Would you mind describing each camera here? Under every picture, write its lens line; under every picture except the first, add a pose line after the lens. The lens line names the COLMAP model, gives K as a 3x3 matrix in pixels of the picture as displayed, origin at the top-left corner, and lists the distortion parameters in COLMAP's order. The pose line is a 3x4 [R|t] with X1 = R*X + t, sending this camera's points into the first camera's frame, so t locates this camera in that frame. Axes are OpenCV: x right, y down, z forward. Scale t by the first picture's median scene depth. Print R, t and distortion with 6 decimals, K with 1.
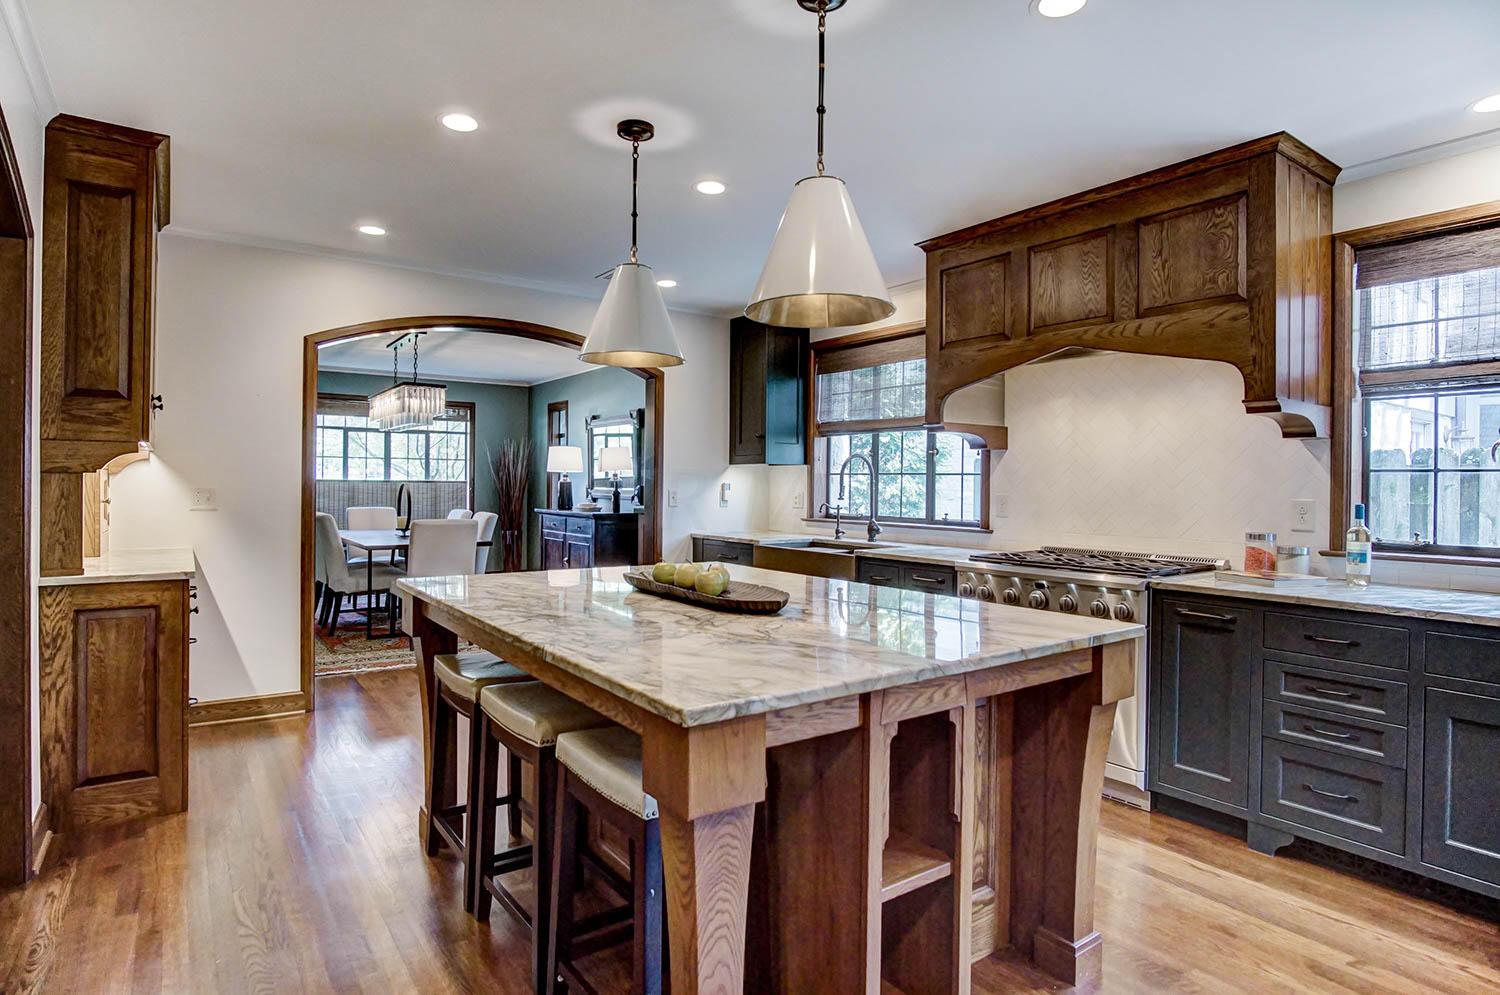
lens RADIAL K [[810.0, 0, 746.5], [0, 810.0, 486.5], [0, 0, 1]] dist [-0.019650, 0.001681]
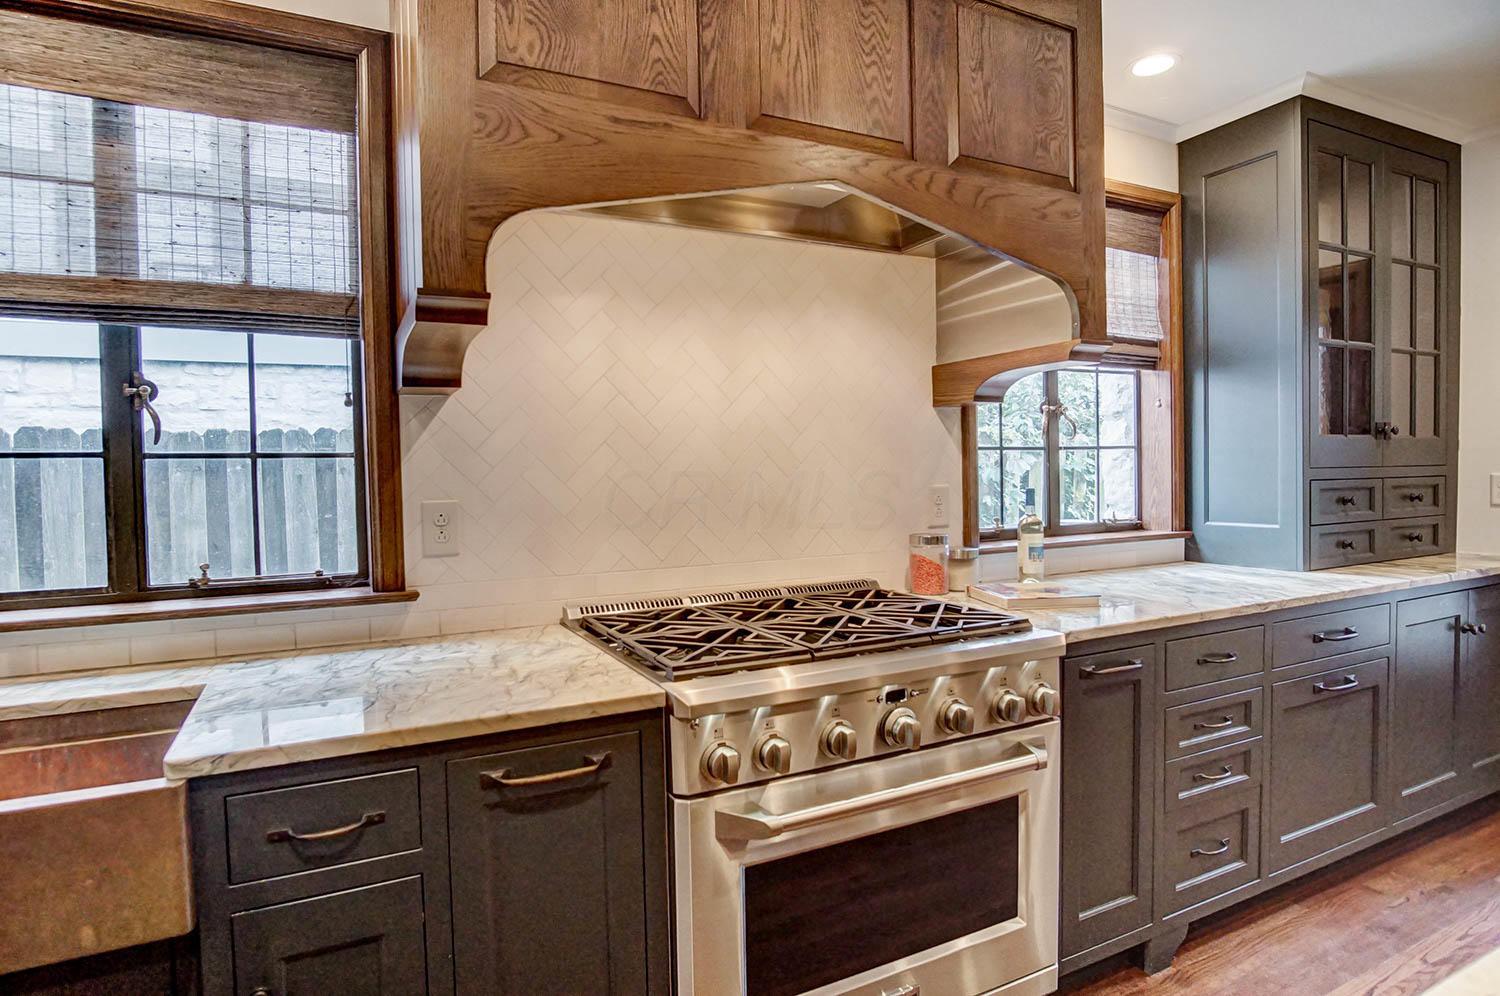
lens RADIAL K [[814.5, 0, 728.8], [0, 814.5, 497.0], [0, 0, 1]] dist [-0.024658, 0.000057]
pose [[0.165828, -0.044576, 0.985147, -0.094503], [0.023299, 0.998876, 0.041276, -0.008878], [-0.985879, 0.016108, 0.166680, 1.025573]]
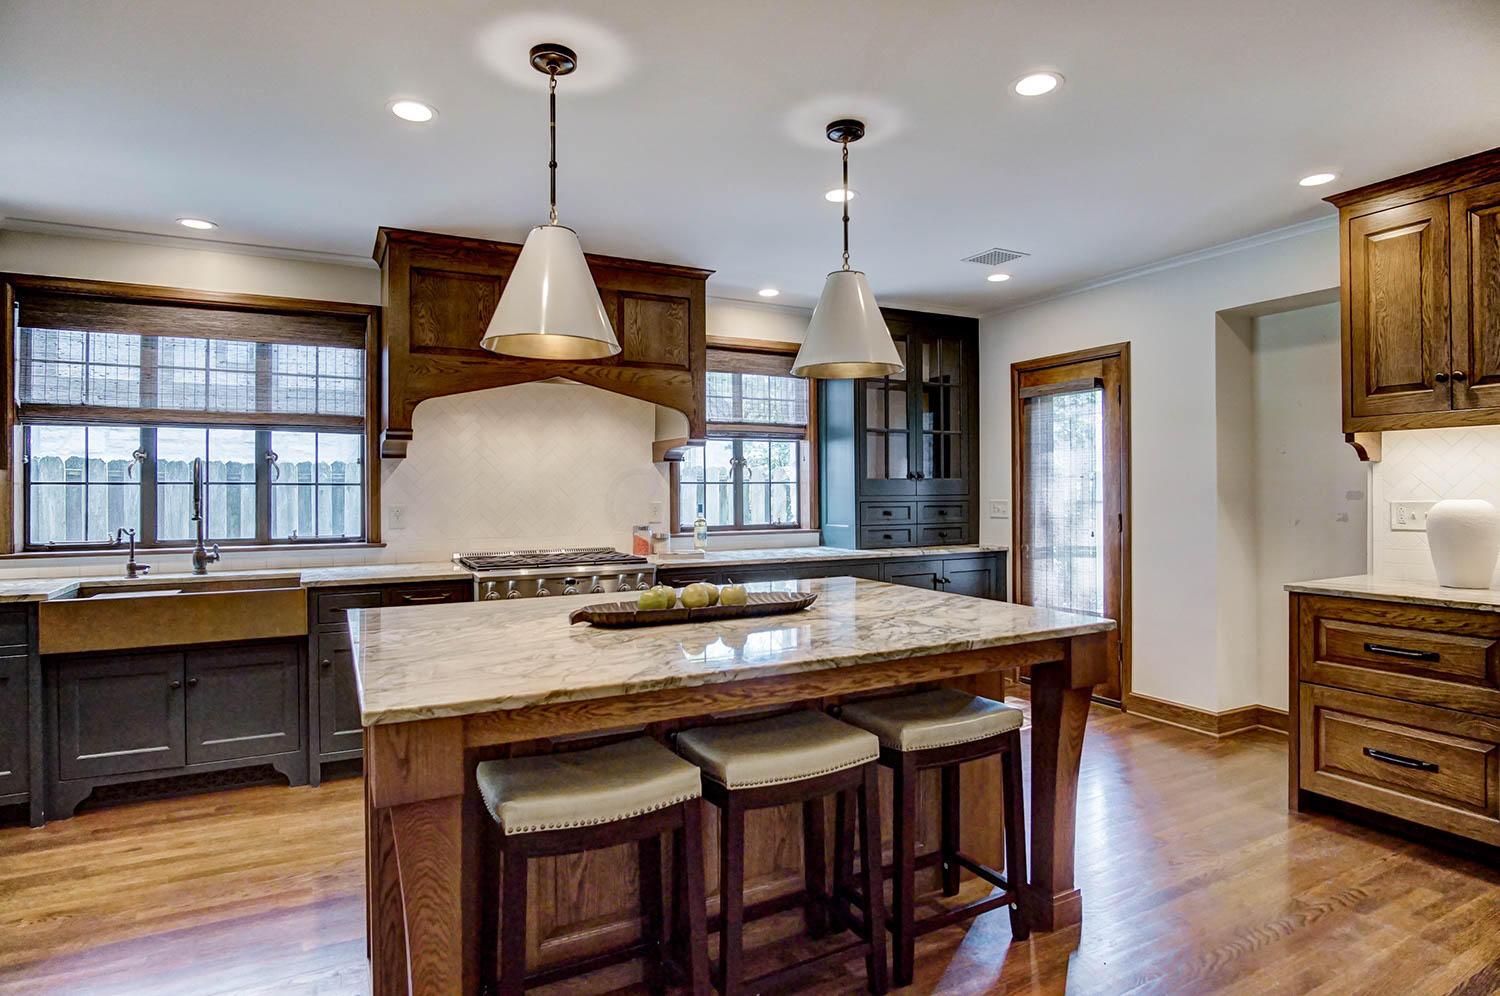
lens RADIAL K [[810.0, 0, 746.5], [0, 810.0, 487.0], [0, 0, 1]] dist [-0.019650, 0.001681]
pose [[0.140792, -0.006001, 0.990021, -0.757491], [0.008552, 0.999952, 0.004845, -0.017828], [-0.990002, 0.007785, 0.140836, 0.591960]]
